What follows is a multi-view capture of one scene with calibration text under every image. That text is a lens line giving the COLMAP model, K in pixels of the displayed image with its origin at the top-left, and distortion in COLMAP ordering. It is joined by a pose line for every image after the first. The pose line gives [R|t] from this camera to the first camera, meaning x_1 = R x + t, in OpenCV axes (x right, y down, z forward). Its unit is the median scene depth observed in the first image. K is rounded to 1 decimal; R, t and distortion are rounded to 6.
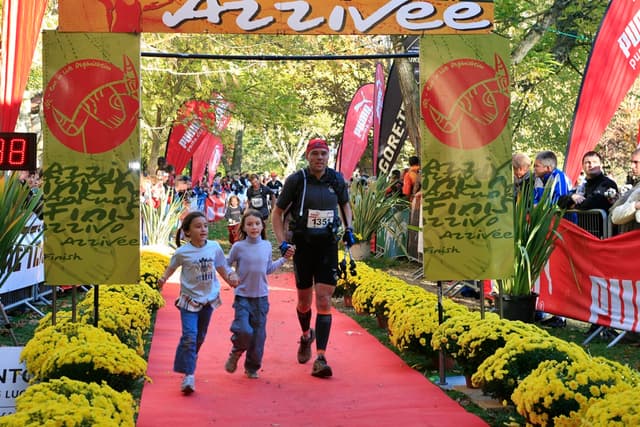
lens RADIAL K [[1086.9, 0, 320.0], [0, 1086.9, 213.5], [0, 0, 1]] dist [0.064334, 0.109535]
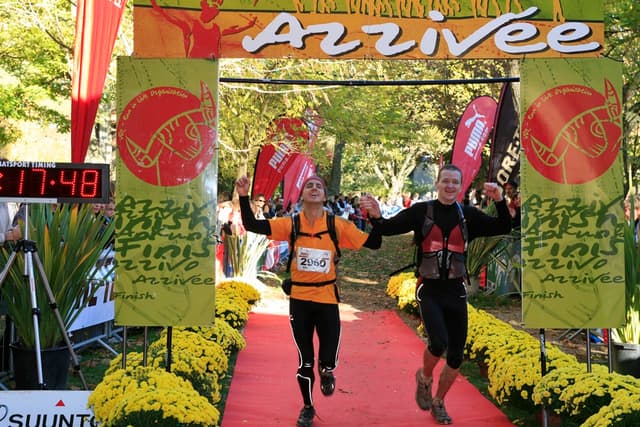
lens RADIAL K [[1224.9, 0, 320.0], [0, 1224.9, 213.5], [0, 0, 1]] dist [0.117442, 0.176177]
pose [[0.995850, 0.009479, -0.090517, 0.019099], [-0.011269, 0.999750, -0.019293, -0.012537], [0.090311, 0.020233, 0.995708, -0.042779]]
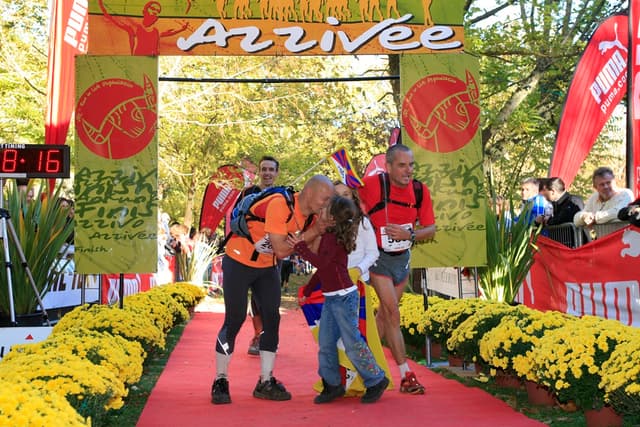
lens RADIAL K [[970.4, 0, 320.0], [0, 970.4, 213.5], [0, 0, 1]] dist [-0.027525, 0.554925]
pose [[0.999508, -0.015080, -0.027493, 0.033351], [0.012927, 0.996958, -0.076866, 0.083207], [0.028569, 0.076473, 0.996662, -0.012413]]
